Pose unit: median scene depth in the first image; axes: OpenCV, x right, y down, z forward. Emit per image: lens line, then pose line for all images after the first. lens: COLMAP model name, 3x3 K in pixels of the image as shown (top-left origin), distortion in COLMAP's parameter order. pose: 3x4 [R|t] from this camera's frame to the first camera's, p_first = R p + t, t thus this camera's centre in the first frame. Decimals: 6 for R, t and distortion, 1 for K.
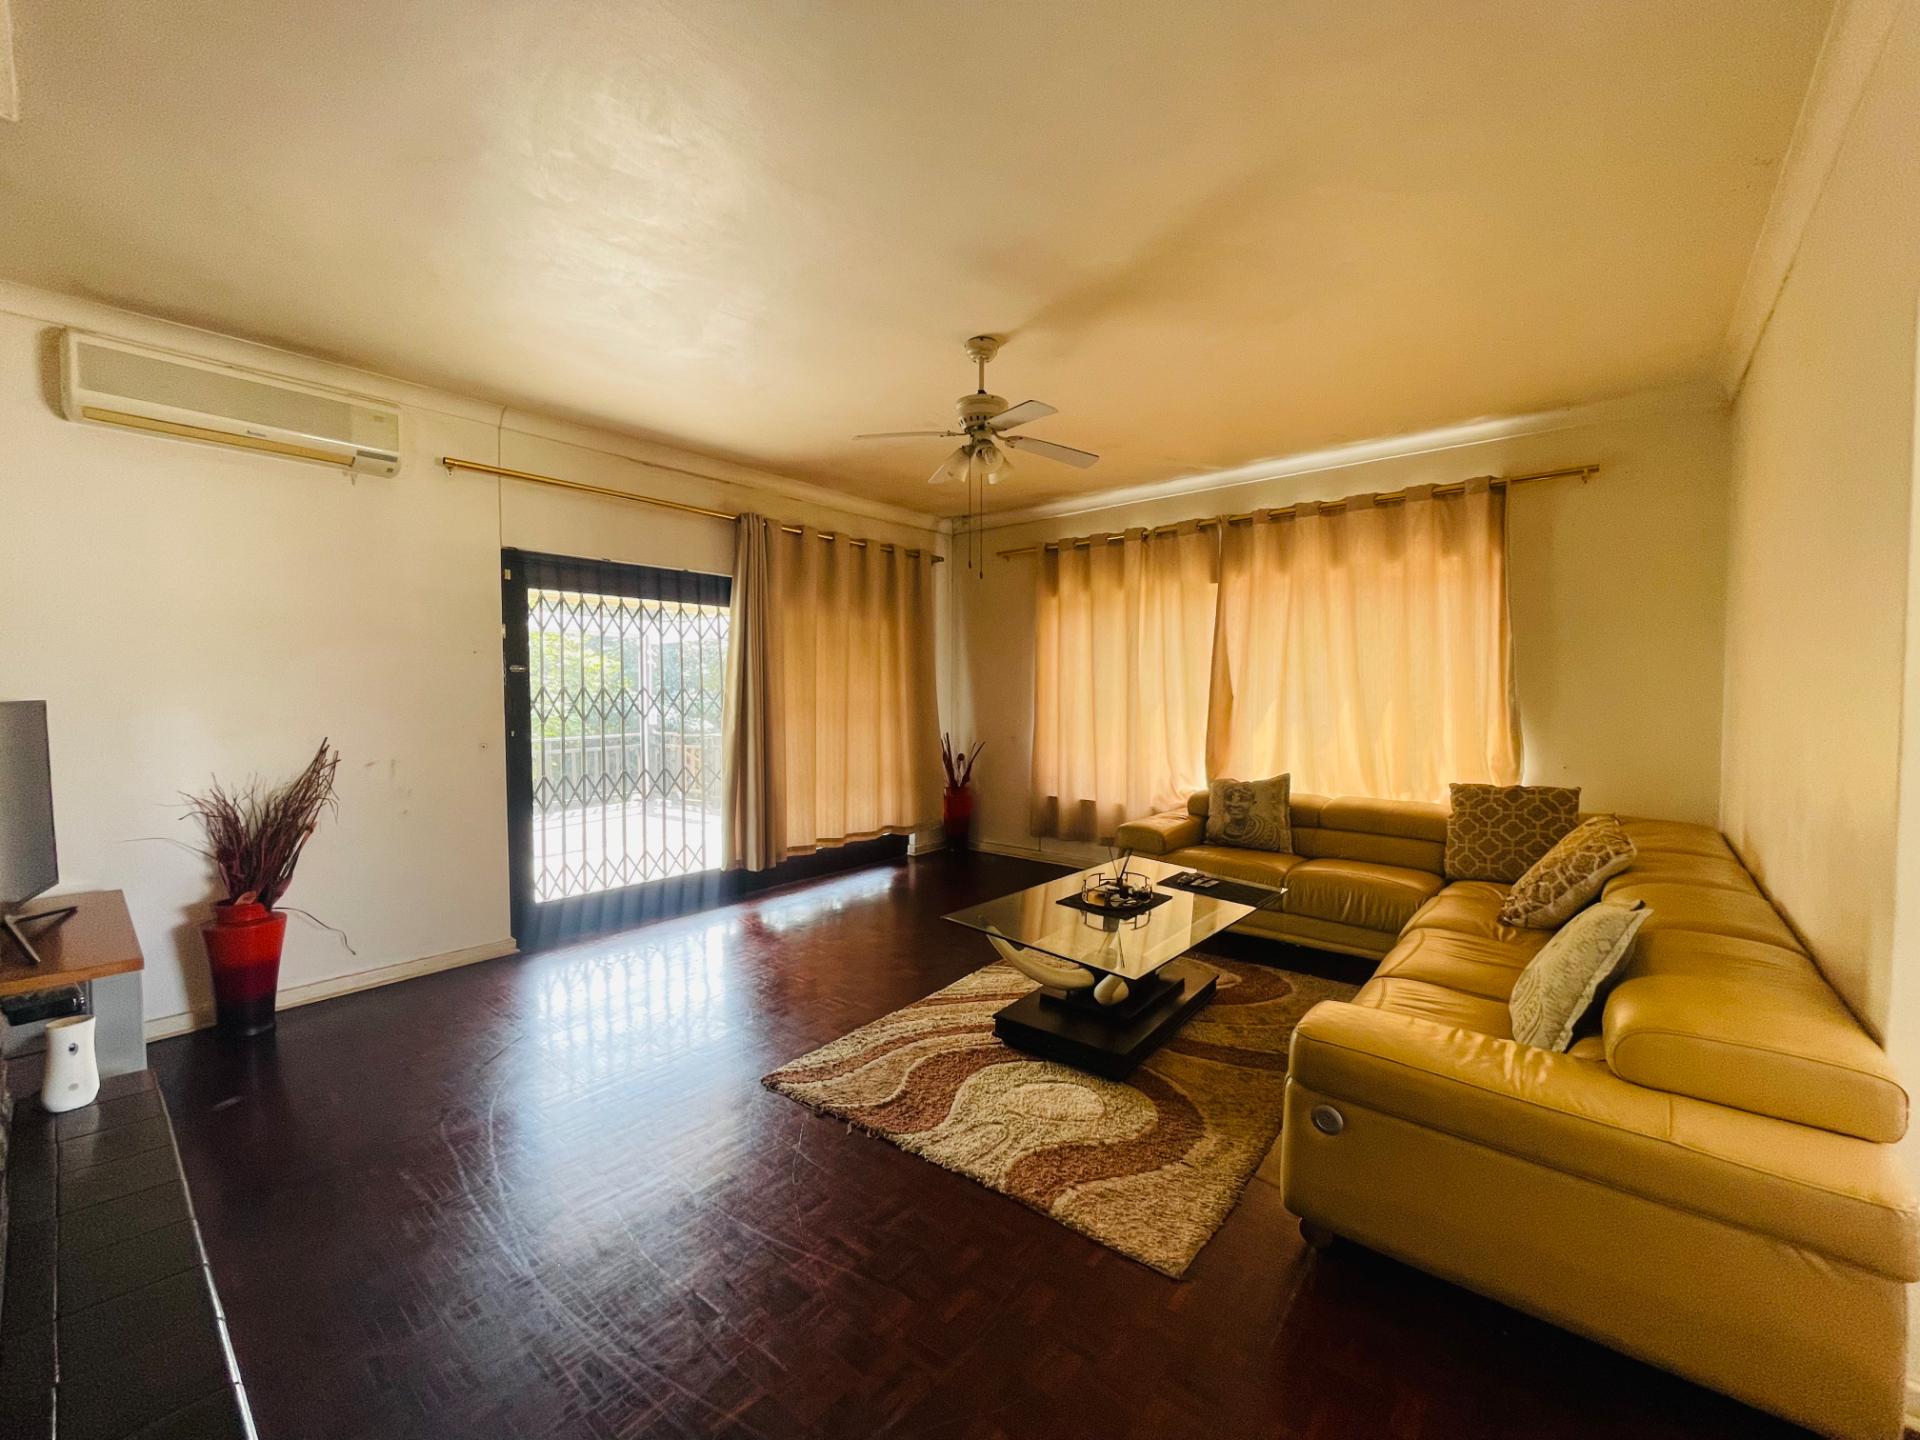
lens RADIAL K [[774.7, 0, 953.5], [0, 774.7, 717.4], [0, 0, 1]] dist [-0.005814, -0.000773]
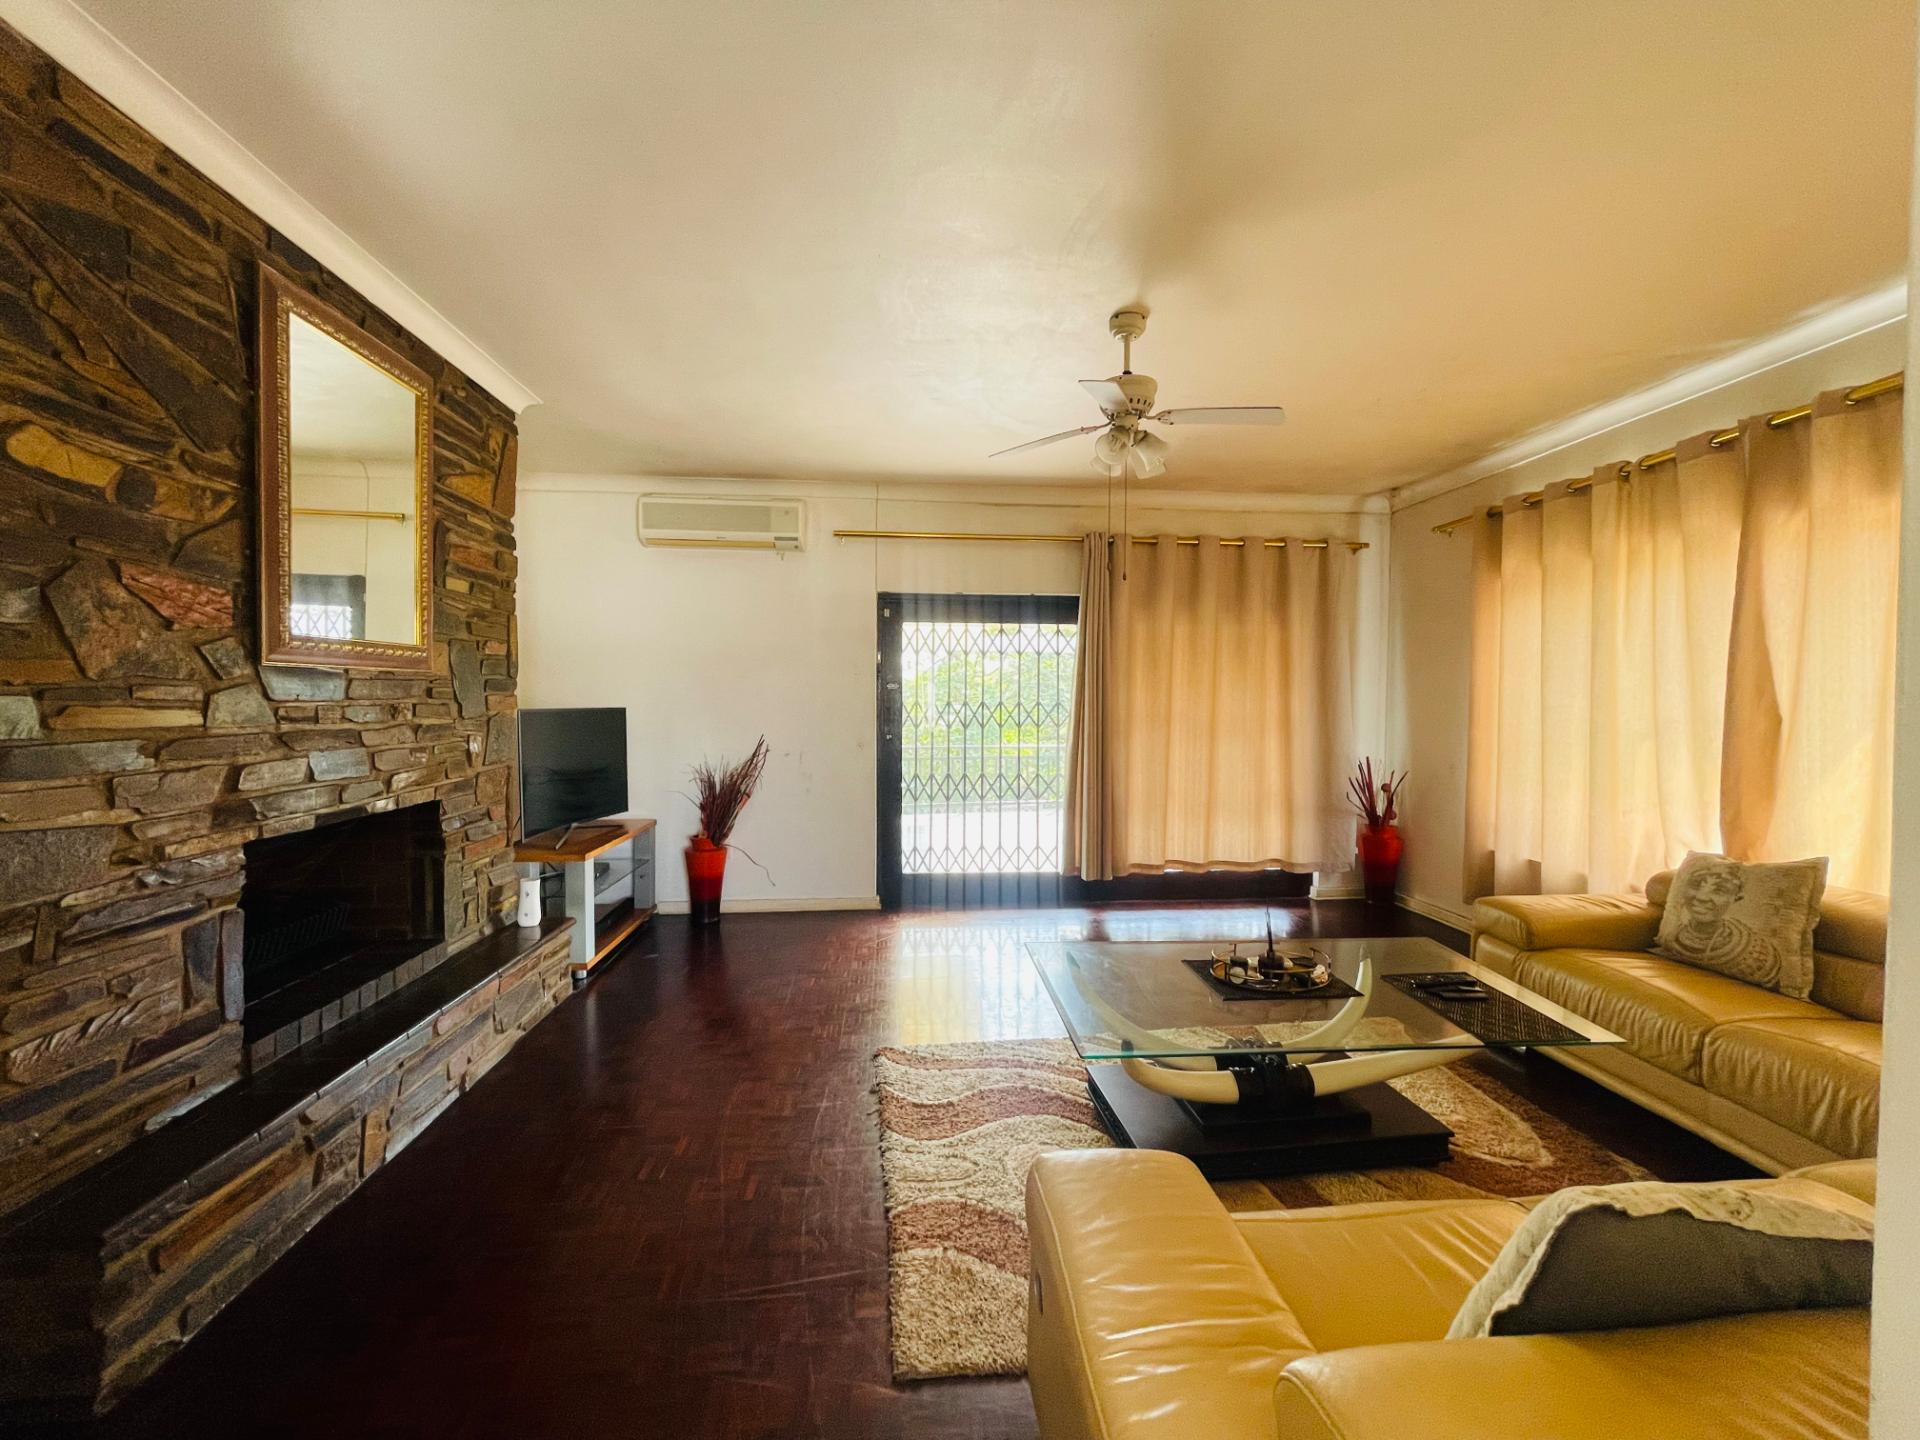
lens RADIAL K [[774.7, 0, 959.2], [0, 774.7, 720.1], [0, 0, 1]] dist [-0.005814, -0.000773]
pose [[0.708735, 0.019230, -0.705213, 0.359937], [-0.027522, 0.999621, -0.000402, -0.008758], [0.704938, 0.019693, 0.708996, 0.156908]]
